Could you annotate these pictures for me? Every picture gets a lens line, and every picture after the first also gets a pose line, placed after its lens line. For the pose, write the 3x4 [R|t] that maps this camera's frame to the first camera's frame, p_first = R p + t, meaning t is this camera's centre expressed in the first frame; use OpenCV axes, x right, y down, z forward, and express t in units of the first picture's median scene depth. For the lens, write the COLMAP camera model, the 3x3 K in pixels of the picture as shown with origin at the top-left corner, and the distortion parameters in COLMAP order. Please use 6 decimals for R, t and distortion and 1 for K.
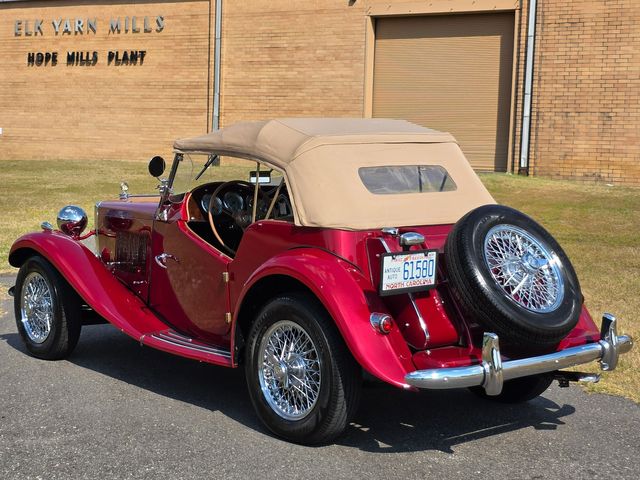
lens RADIAL K [[1236.4, 0, 377.8], [0, 1236.4, 240.2], [0, 0, 1]] dist [0.128792, -0.286840]
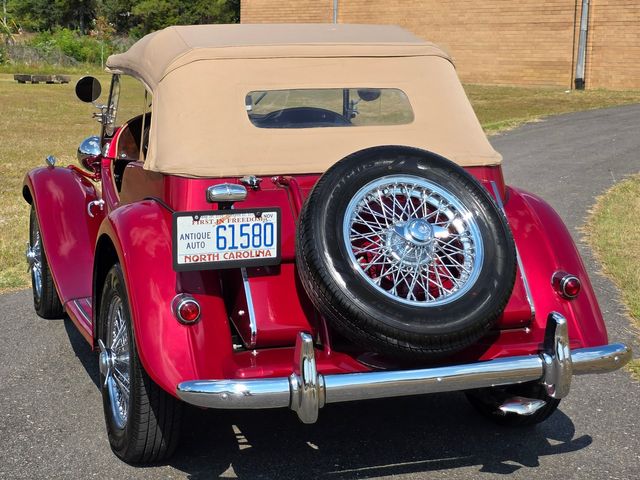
lens RADIAL K [[1350.8, 0, 320.0], [0, 1350.8, 240.0], [0, 0, 1]] dist [0.086549, 0.326042]
pose [[0.916013, 0.042920, -0.398846, 0.353700], [-0.022664, 0.998209, 0.055364, -0.016543], [0.400508, -0.041675, 0.915345, 0.288041]]
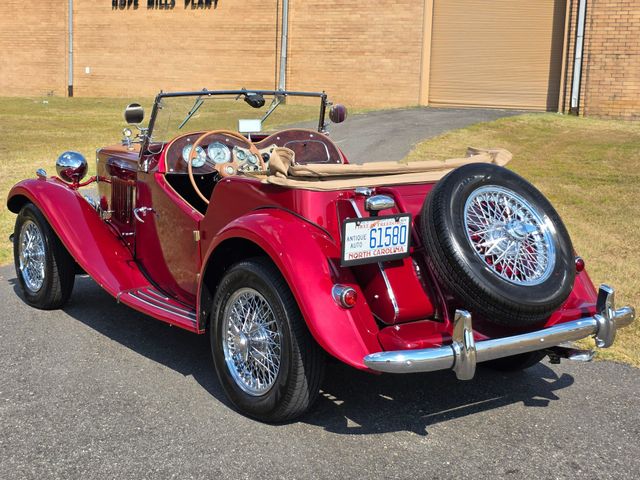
lens RADIAL K [[1098.4, 0, 368.6], [0, 1098.4, 262.6], [0, 0, 1]] dist [0.170775, -0.680209]
pose [[0.997035, 0.017890, -0.074834, 0.073378], [-0.011512, 0.996331, 0.084806, -0.023153], [0.076077, -0.083693, 0.993583, 0.189985]]
